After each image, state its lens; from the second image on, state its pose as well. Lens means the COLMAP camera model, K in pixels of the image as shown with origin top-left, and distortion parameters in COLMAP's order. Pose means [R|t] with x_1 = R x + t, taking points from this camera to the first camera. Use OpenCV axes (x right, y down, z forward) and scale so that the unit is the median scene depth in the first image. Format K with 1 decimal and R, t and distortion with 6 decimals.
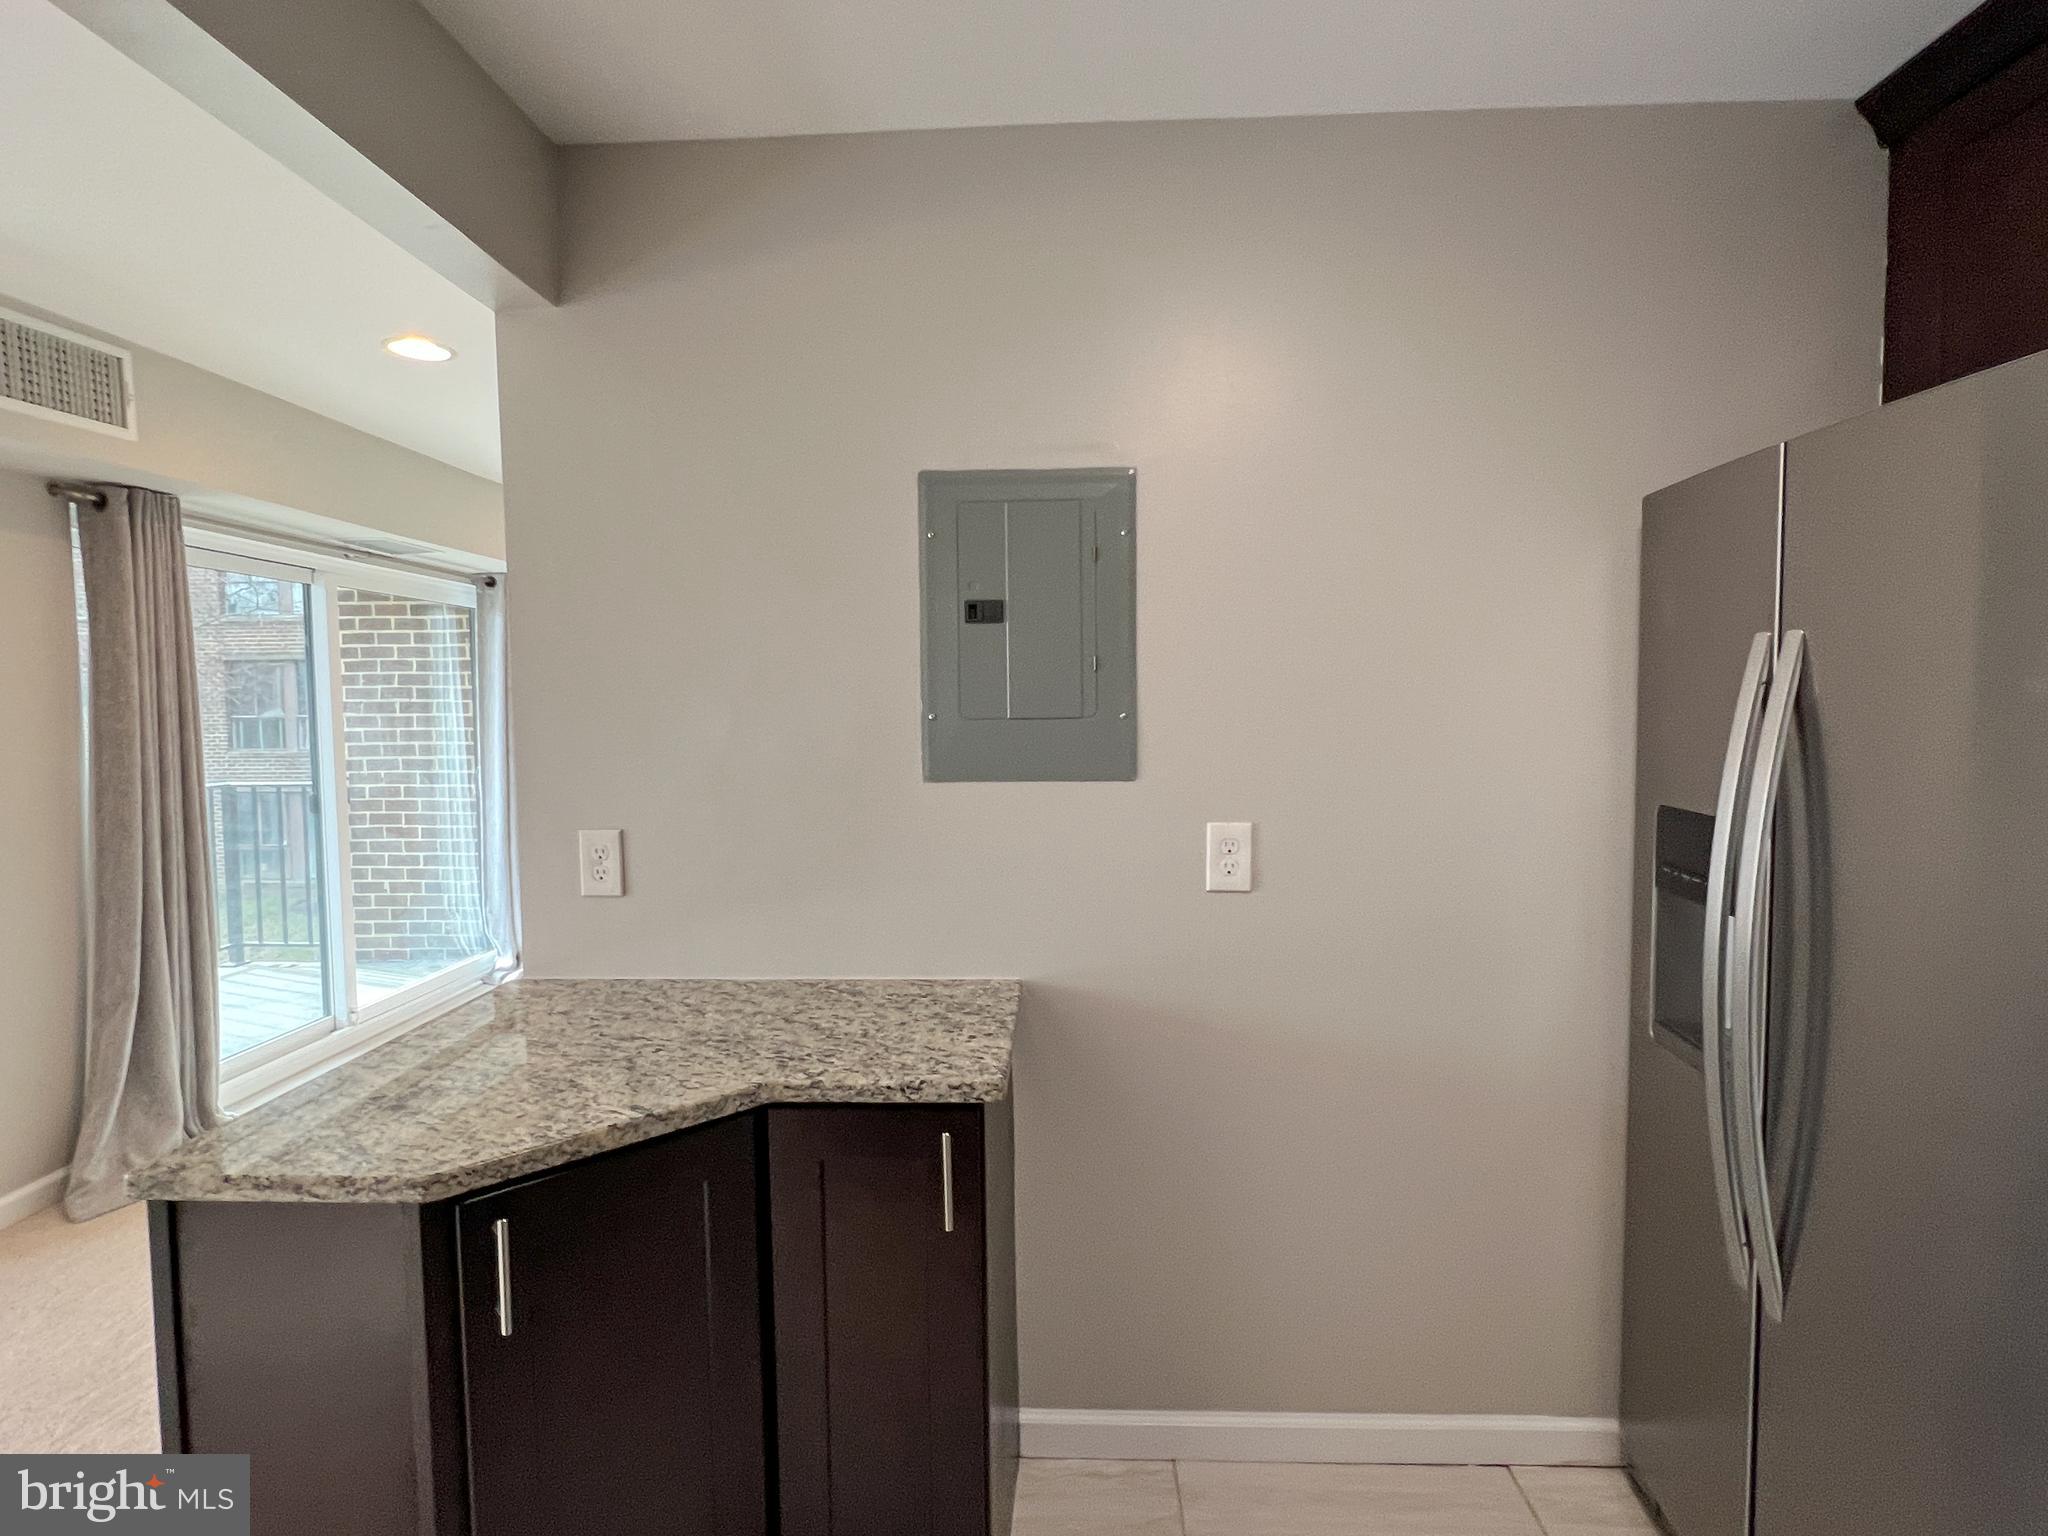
lens RADIAL K [[1026.8, 0, 1024.0], [0, 1026.8, 768.0], [0, 0, 1]] dist [-0.005827, -0.000076]
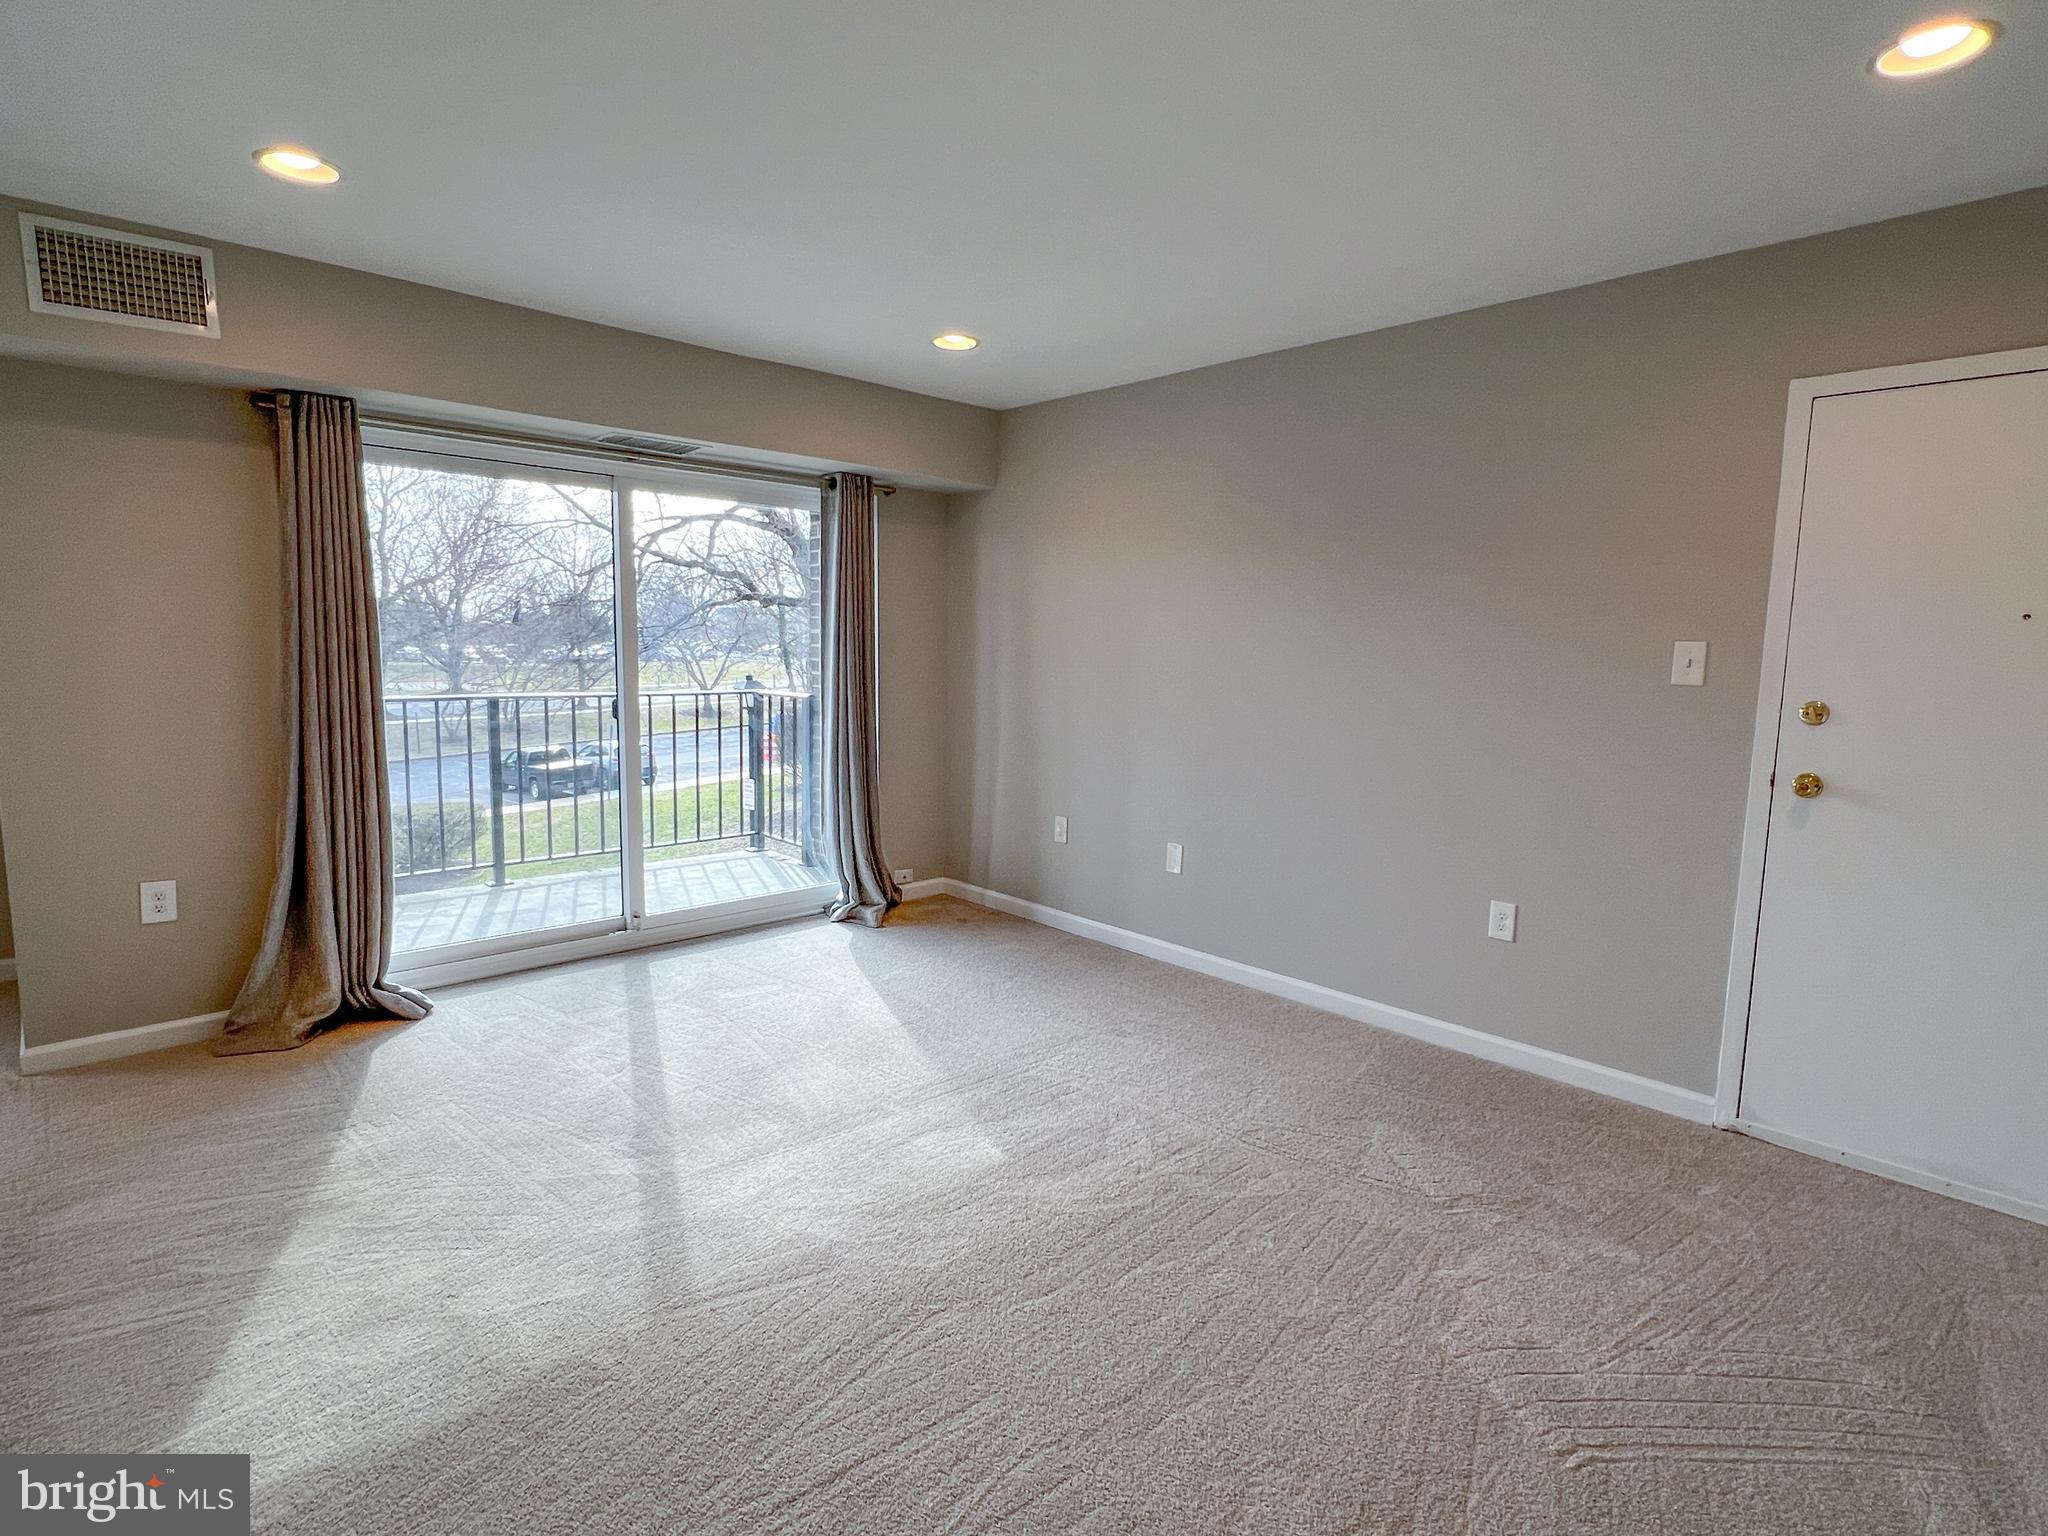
lens RADIAL K [[1032.8, 0, 1018.6], [0, 1032.8, 770.0], [0, 0, 1]] dist [0.000277, -0.000936]
pose [[0.711791, 0.107427, -0.694127, 0.733104], [-0.067789, 0.994128, 0.084342, -0.044828], [0.699112, -0.012980, 0.714894, 1.250467]]
